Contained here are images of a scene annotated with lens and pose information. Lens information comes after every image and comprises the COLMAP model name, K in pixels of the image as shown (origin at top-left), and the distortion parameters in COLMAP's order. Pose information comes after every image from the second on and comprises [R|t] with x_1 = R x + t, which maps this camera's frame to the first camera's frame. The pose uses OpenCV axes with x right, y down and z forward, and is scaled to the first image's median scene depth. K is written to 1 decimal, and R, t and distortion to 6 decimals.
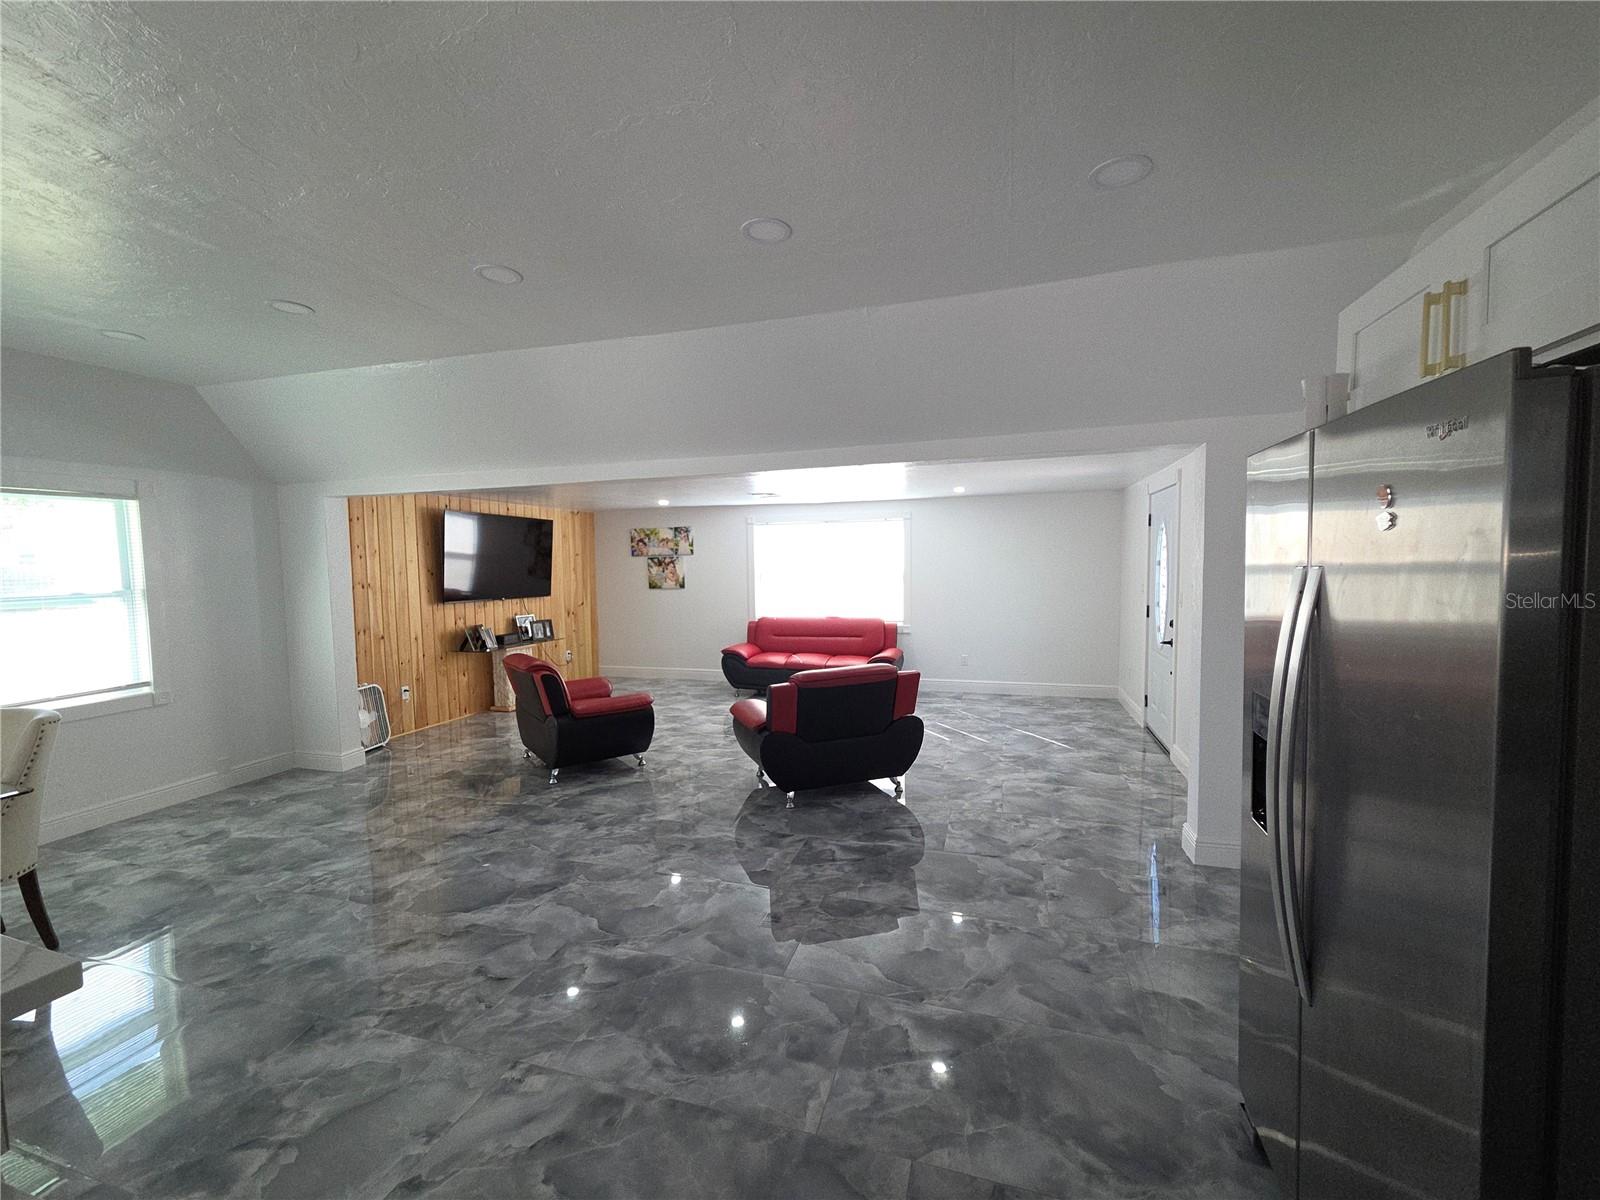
lens RADIAL K [[653.0, 0, 799.9], [0, 653.0, 602.8], [0, 0, 1]] dist [0.006734, -0.002330]
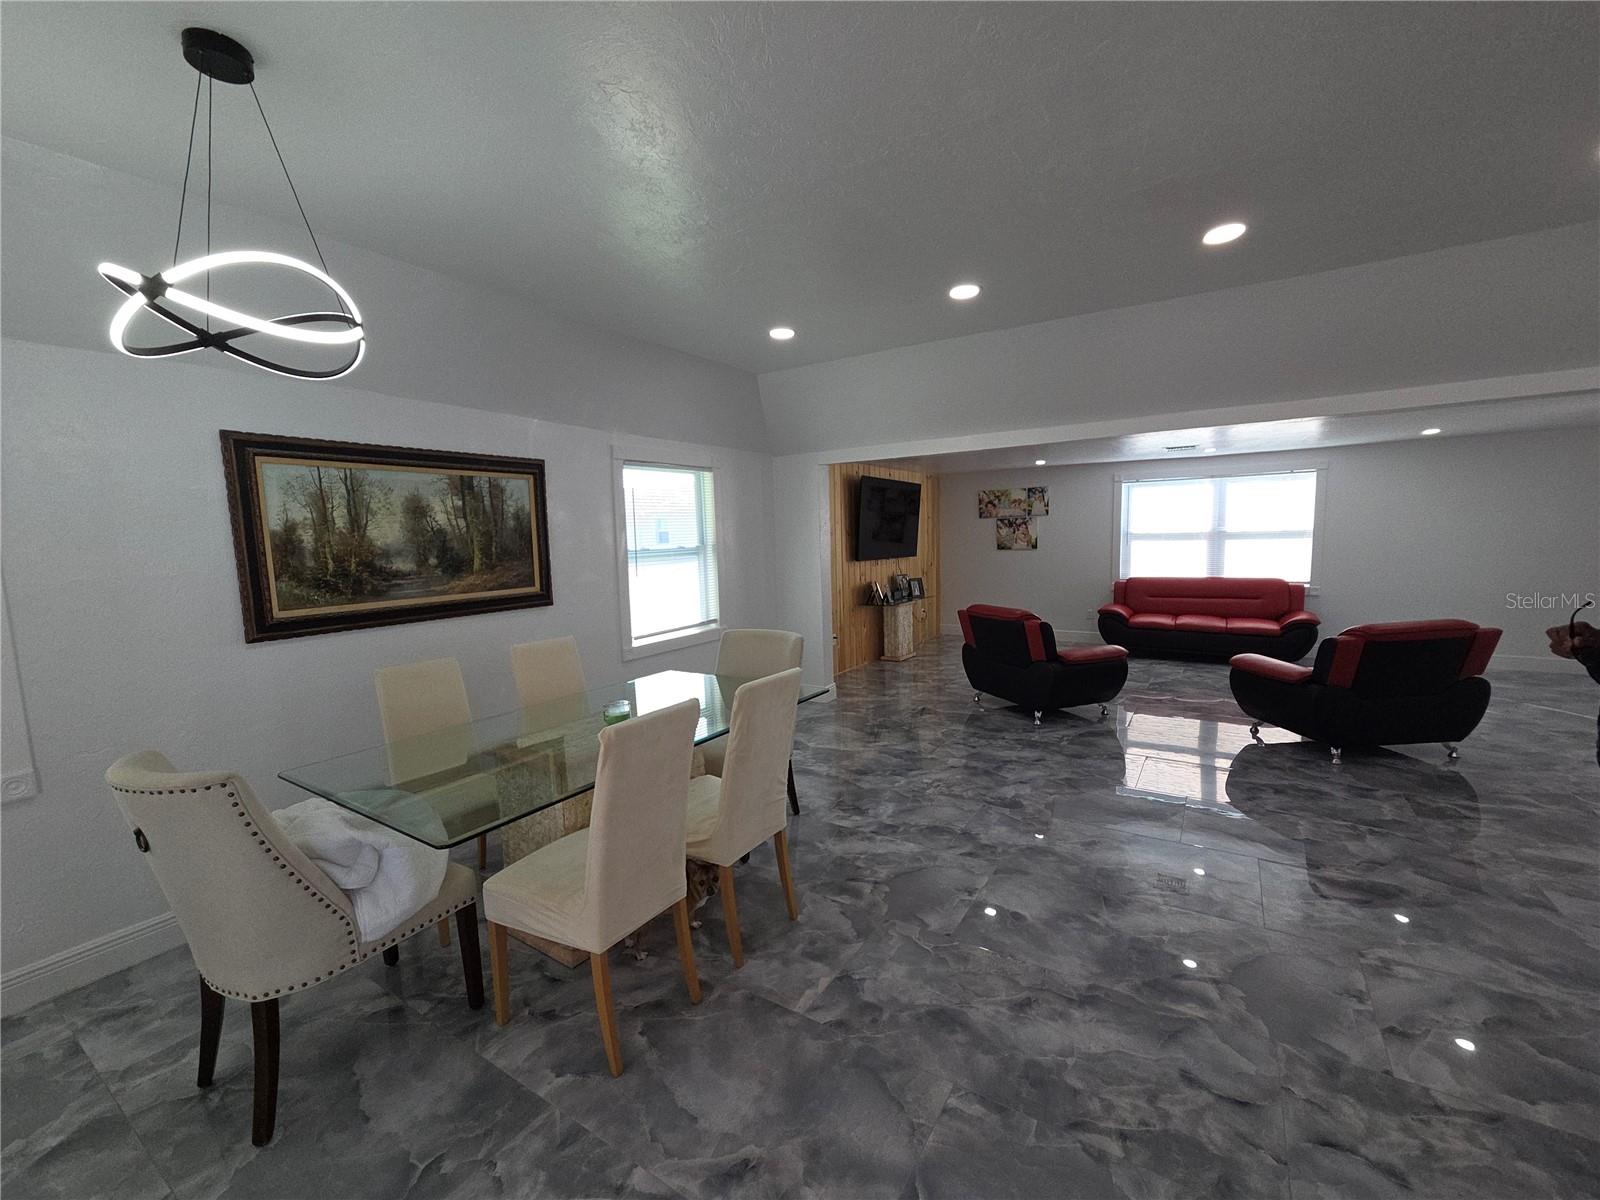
lens RADIAL K [[653.0, 0, 799.9], [0, 653.0, 602.8], [0, 0, 1]] dist [0.006734, -0.002330]
pose [[0.960961, 0.016869, -0.276171, -0.466628], [-0.004107, 0.998899, 0.046723, 0.028426], [0.276655, -0.043764, 0.959972, -0.133420]]
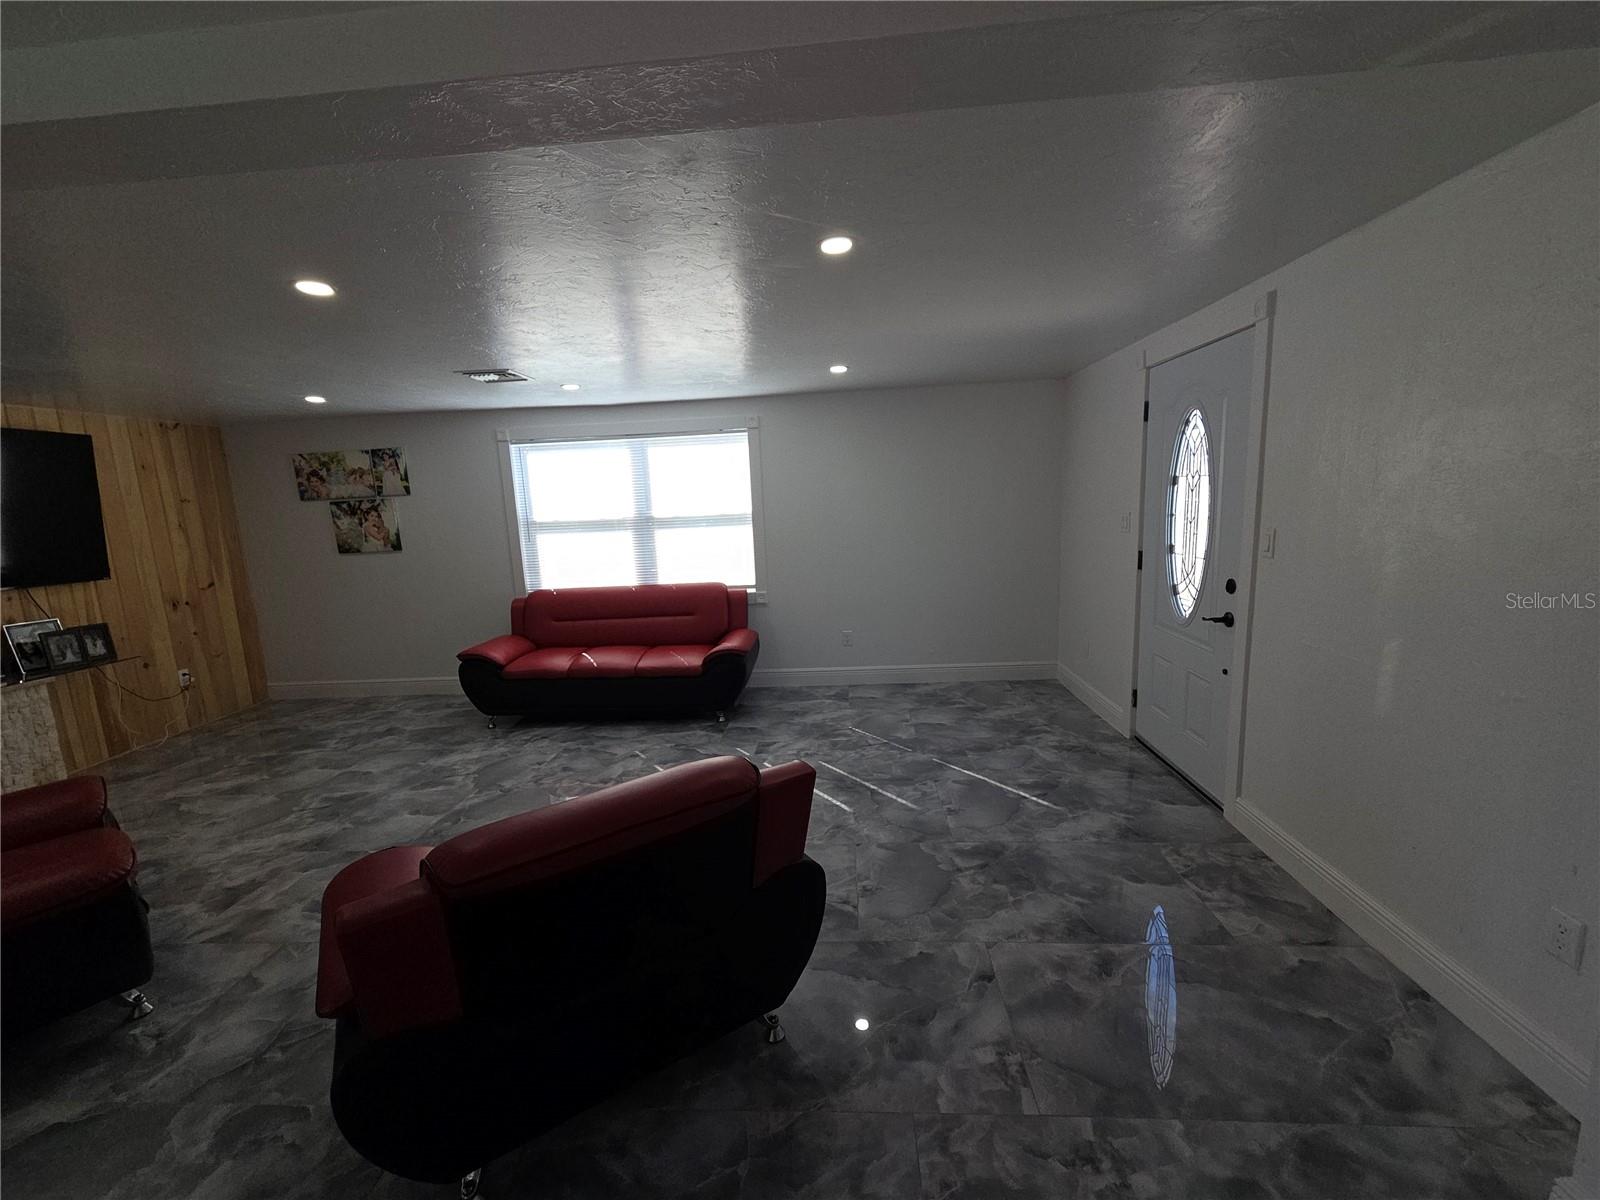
lens RADIAL K [[653.0, 0, 799.9], [0, 653.0, 602.8], [0, 0, 1]] dist [0.006734, -0.002330]
pose [[0.972093, -0.066888, 0.224856, 0.087607], [0.046403, 0.994377, 0.095189, -0.027264], [-0.229959, -0.082098, 0.969731, 0.586796]]
